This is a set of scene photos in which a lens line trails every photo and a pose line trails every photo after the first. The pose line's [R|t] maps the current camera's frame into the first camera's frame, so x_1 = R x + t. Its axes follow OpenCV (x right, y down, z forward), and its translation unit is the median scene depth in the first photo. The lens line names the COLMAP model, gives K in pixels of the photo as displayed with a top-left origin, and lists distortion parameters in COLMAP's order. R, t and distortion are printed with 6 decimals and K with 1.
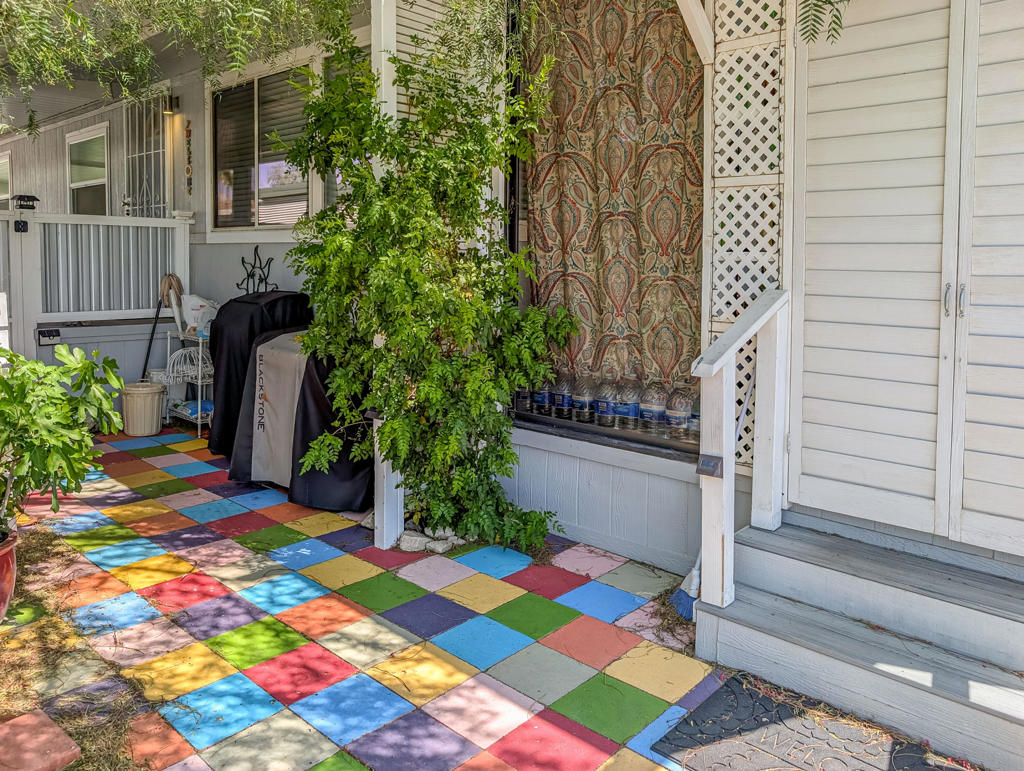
lens RADIAL K [[784.1, 0, 511.1], [0, 784.1, 383.3], [0, 0, 1]] dist [-0.010016, 0.007119]
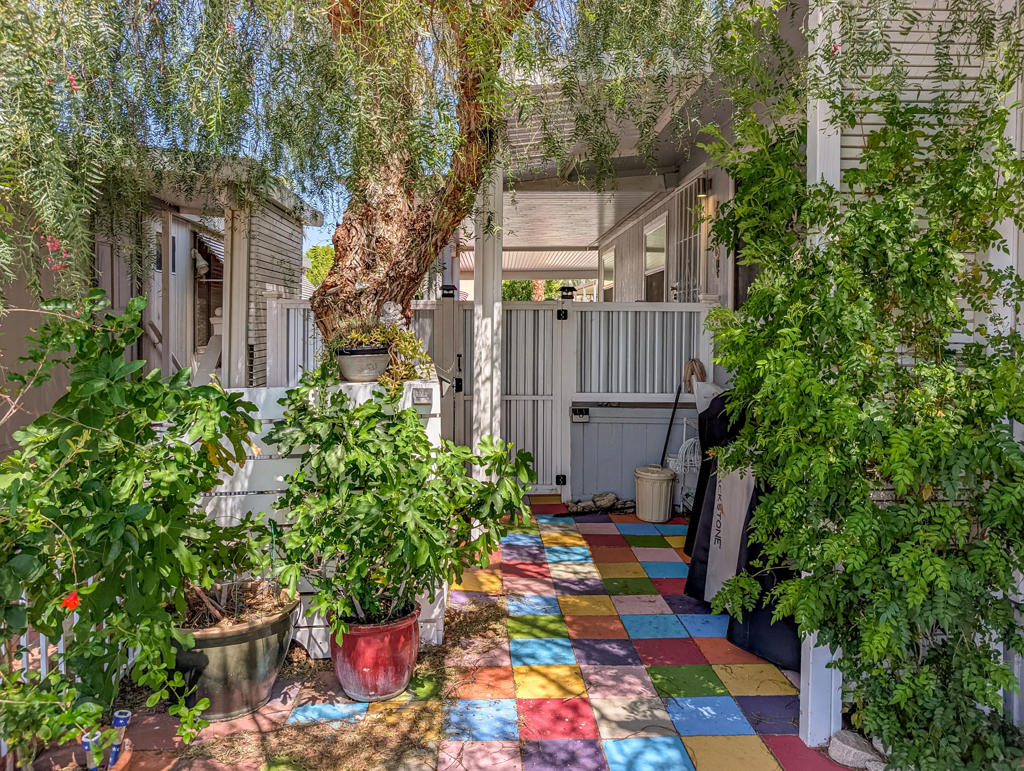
lens RADIAL K [[784.1, 0, 511.2], [0, 784.1, 389.0], [0, 0, 1]] dist [-0.010016, 0.007119]
pose [[0.700630, 0.050647, -0.711725, 0.128147], [-0.111339, 0.993019, -0.038940, -0.052643], [0.704785, 0.106525, 0.701378, 0.216325]]
